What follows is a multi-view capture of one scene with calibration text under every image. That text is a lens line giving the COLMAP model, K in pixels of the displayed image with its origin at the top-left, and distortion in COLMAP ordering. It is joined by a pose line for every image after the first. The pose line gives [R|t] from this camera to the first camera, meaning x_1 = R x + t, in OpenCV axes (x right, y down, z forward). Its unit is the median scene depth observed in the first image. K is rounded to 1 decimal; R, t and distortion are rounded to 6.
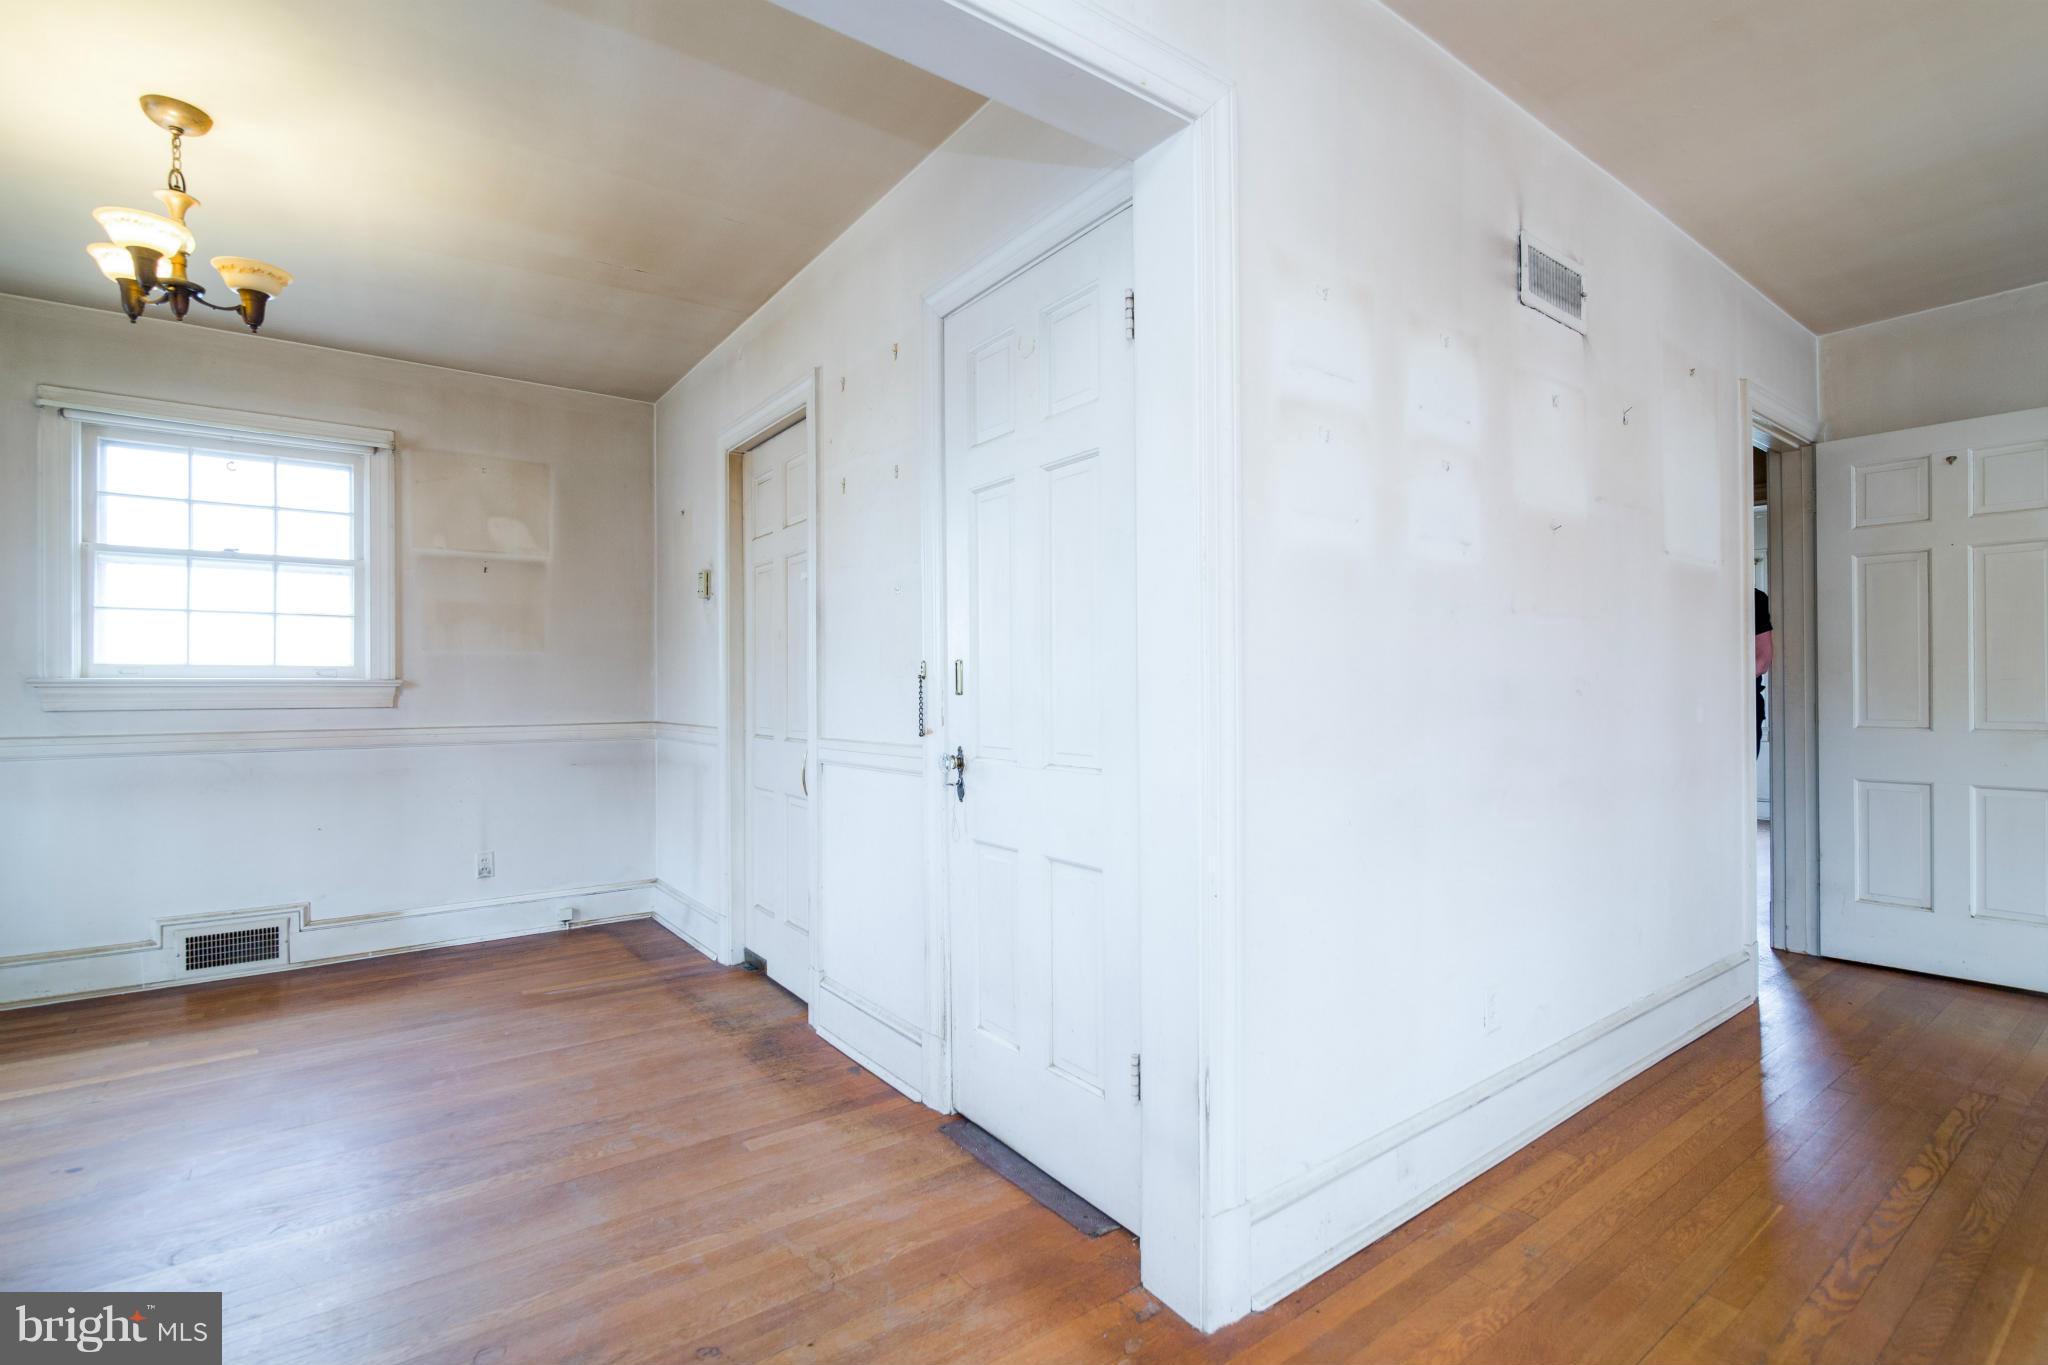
lens RADIAL K [[933.4, 0, 1019.5], [0, 933.4, 686.1], [0, 0, 1]] dist [-0.006982, 0.000933]
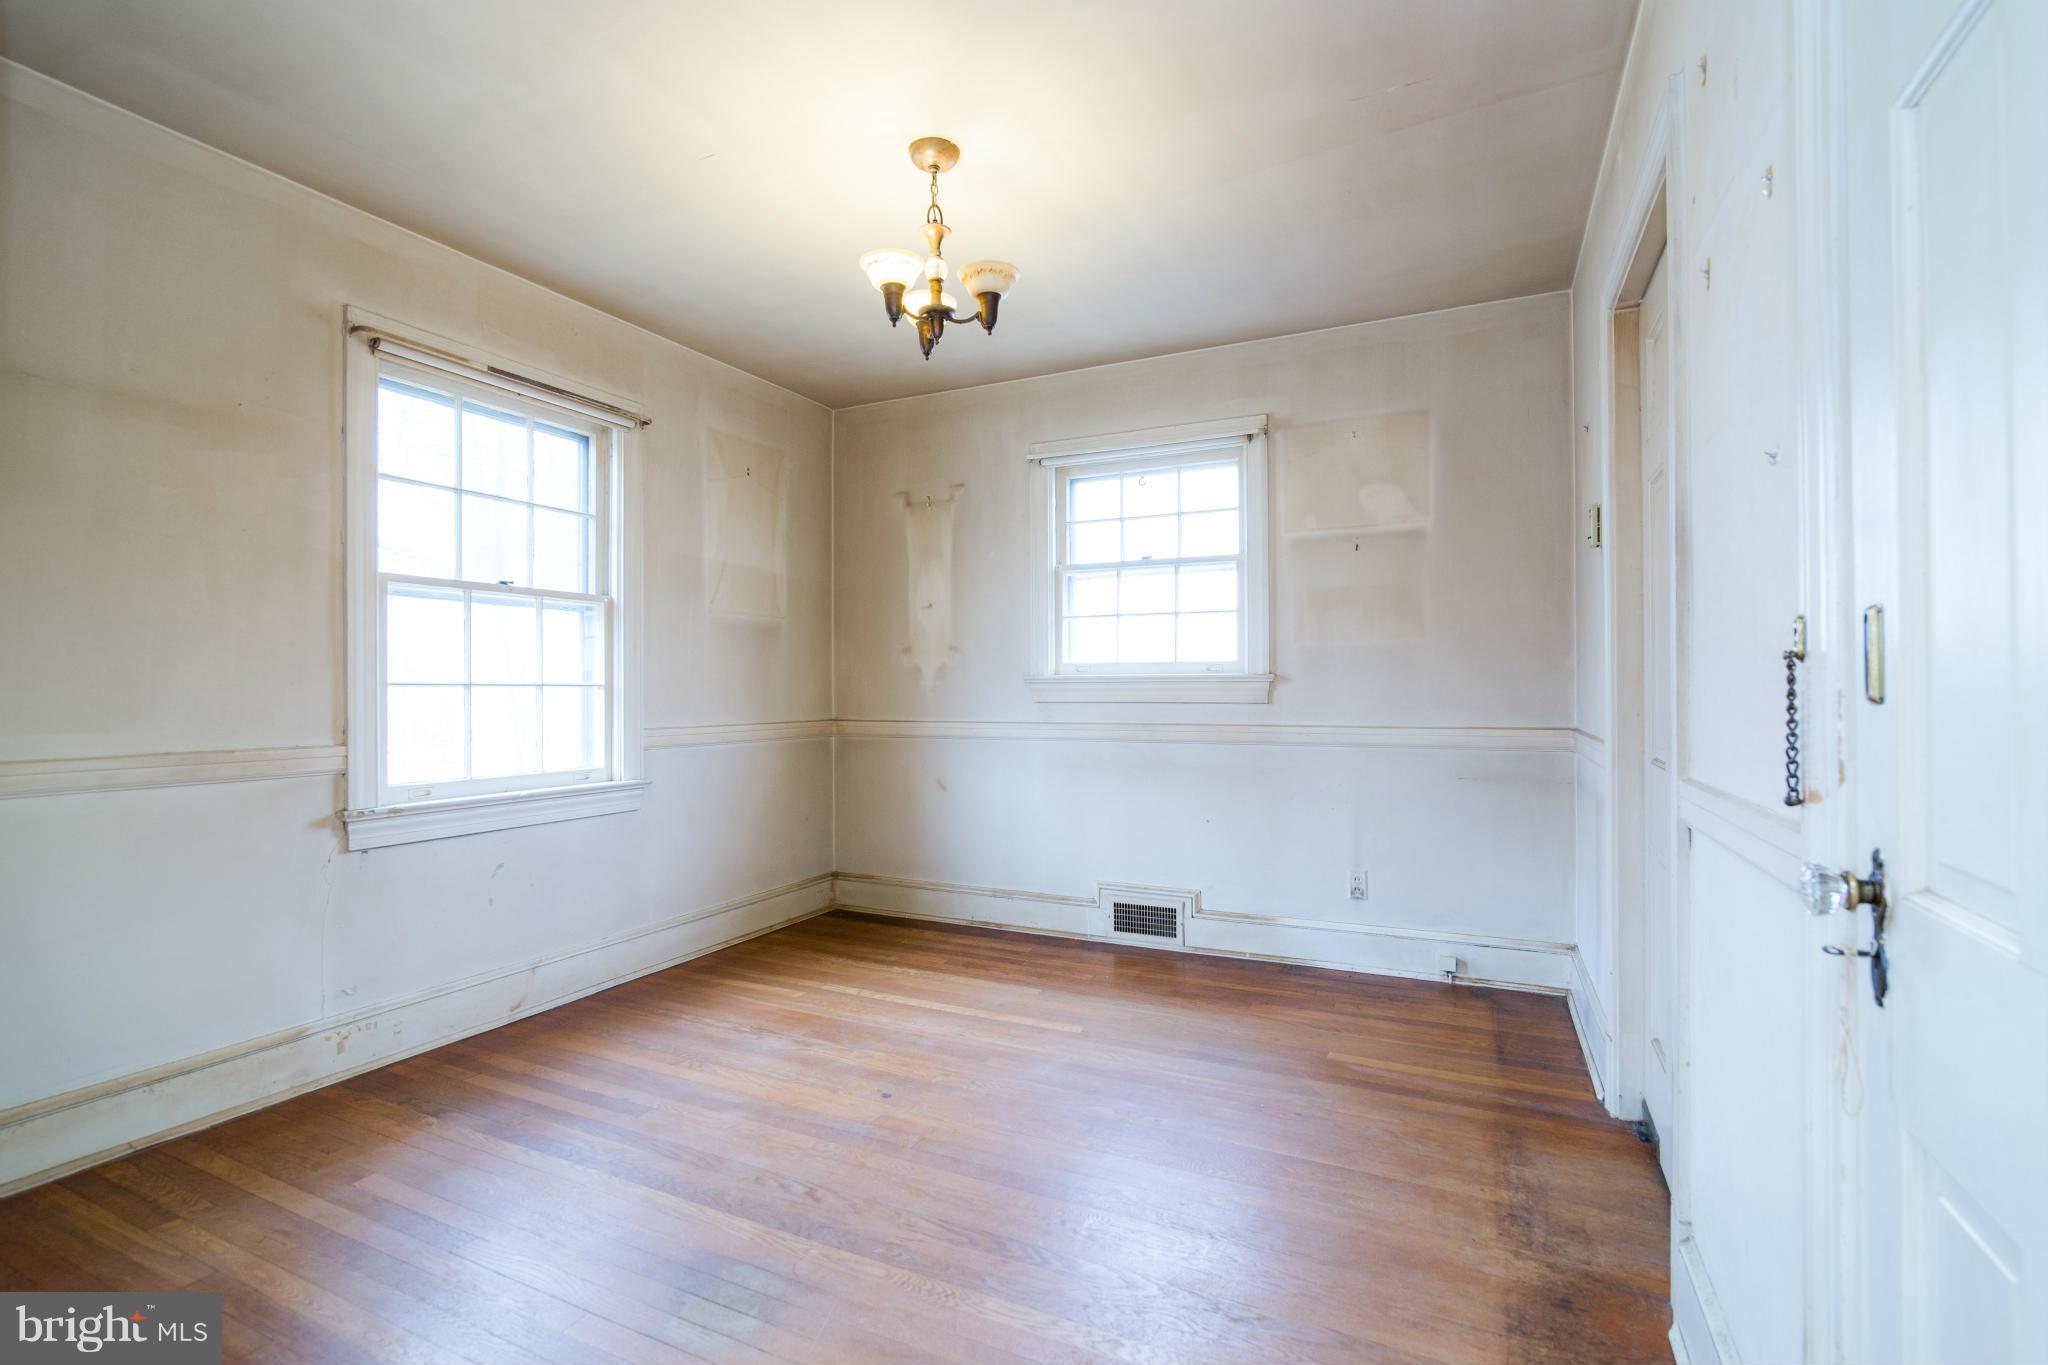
lens RADIAL K [[933.4, 0, 1027.1], [0, 933.4, 685.9], [0, 0, 1]] dist [-0.006982, 0.000933]
pose [[0.469507, 0.001429, -0.882927, 0.065817], [0.004937, 0.999979, 0.004244, -0.000279], [0.882915, -0.006352, 0.469490, 0.381501]]
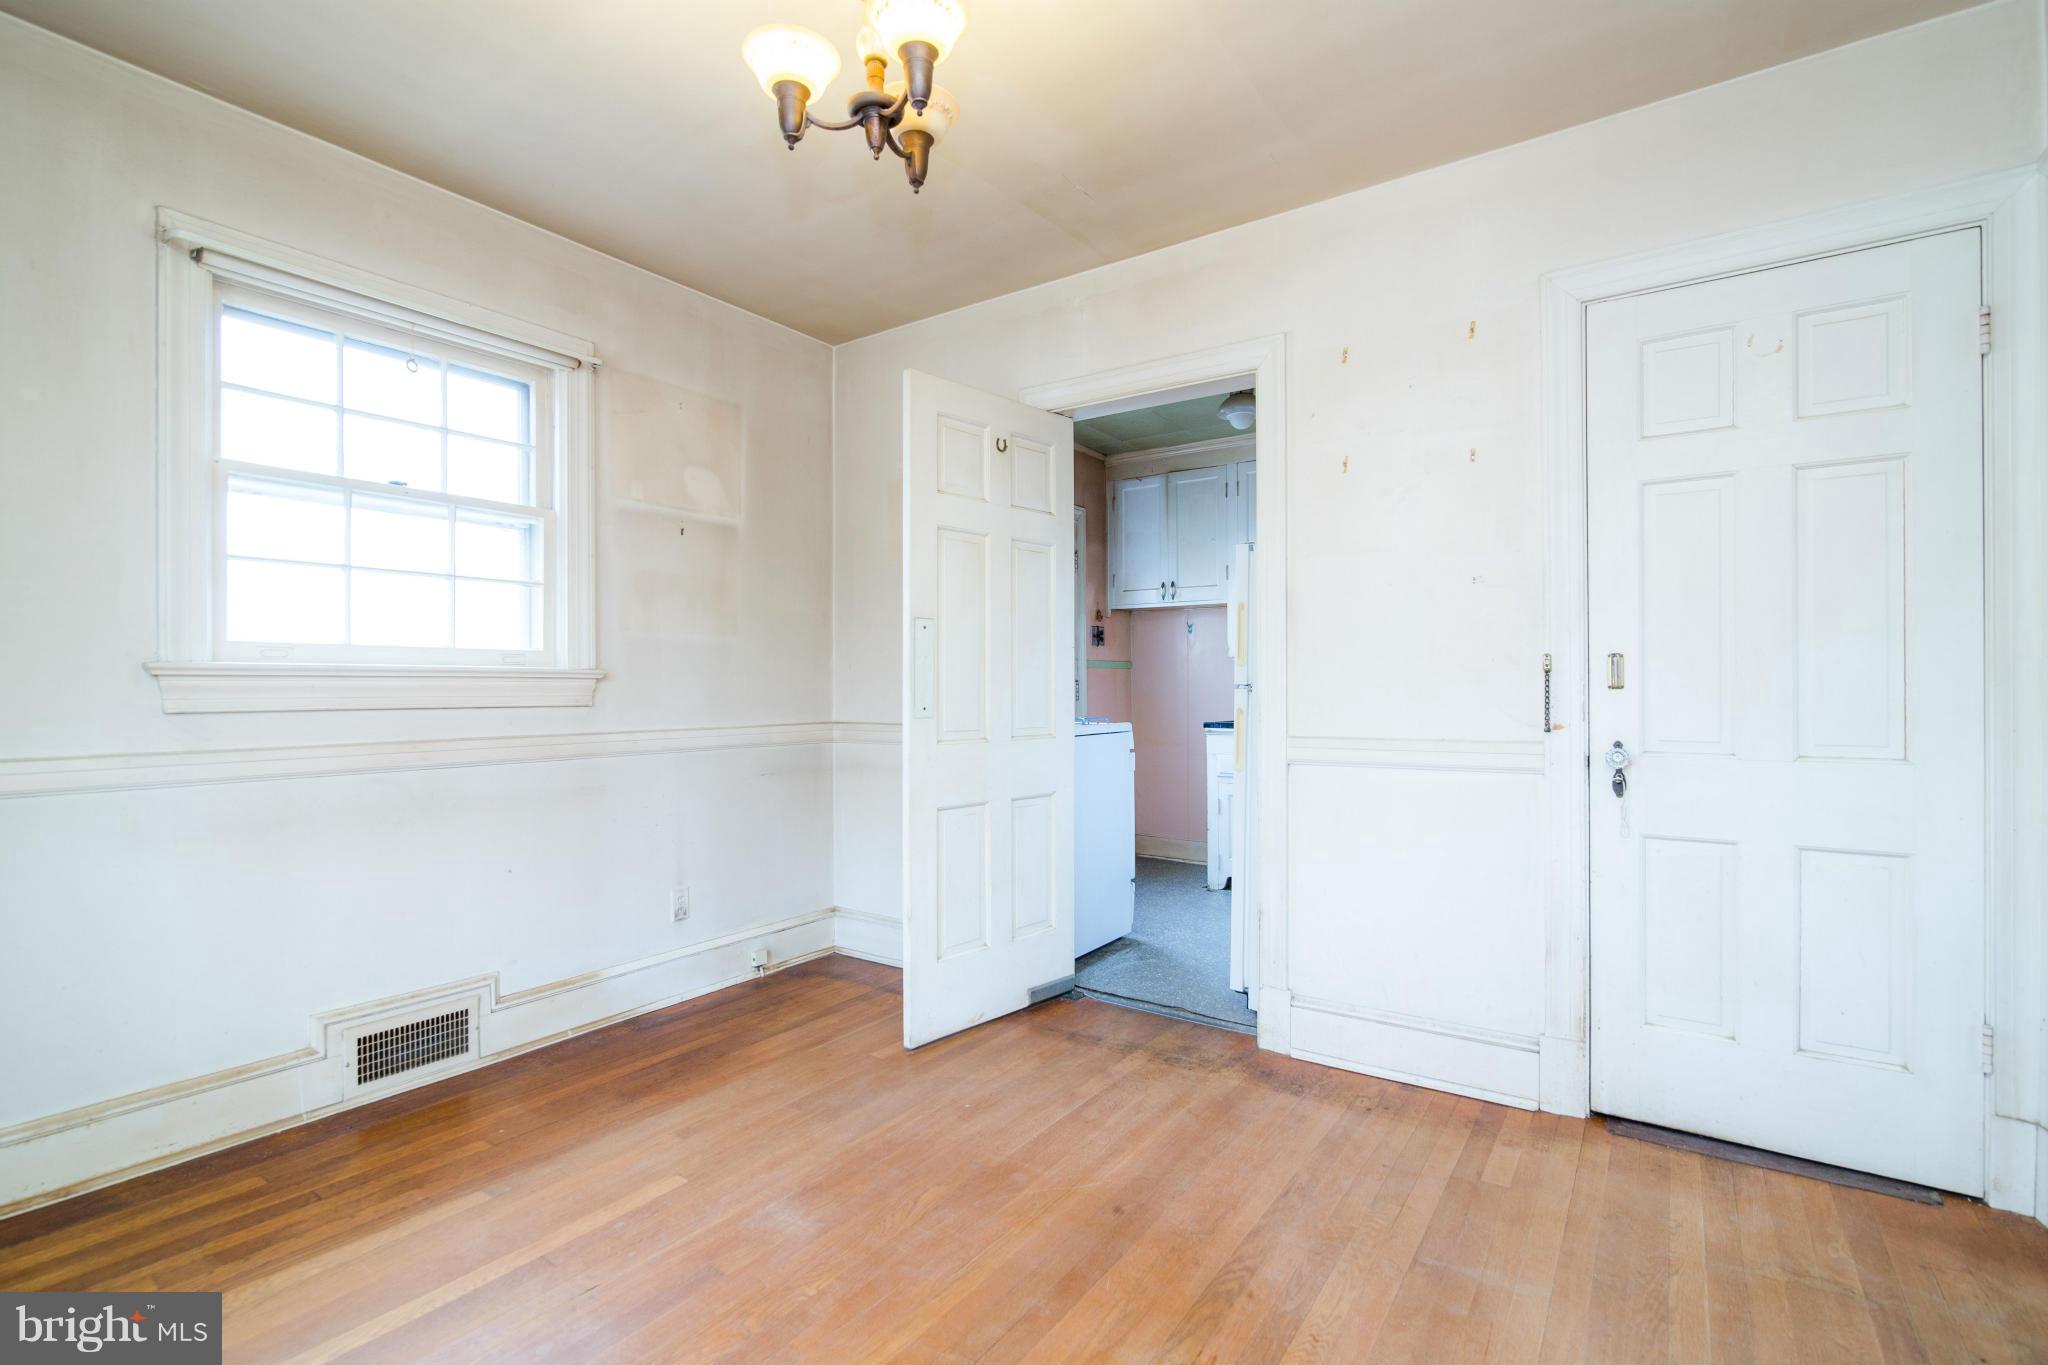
lens RADIAL K [[933.4, 0, 1018.3], [0, 933.4, 686.9], [0, 0, 1]] dist [-0.006982, 0.000933]
pose [[0.946913, 0.002904, 0.321477, -0.676516], [-0.003703, 0.999991, 0.001876, 0.005286], [-0.321468, -0.002967, 0.946916, 0.190123]]
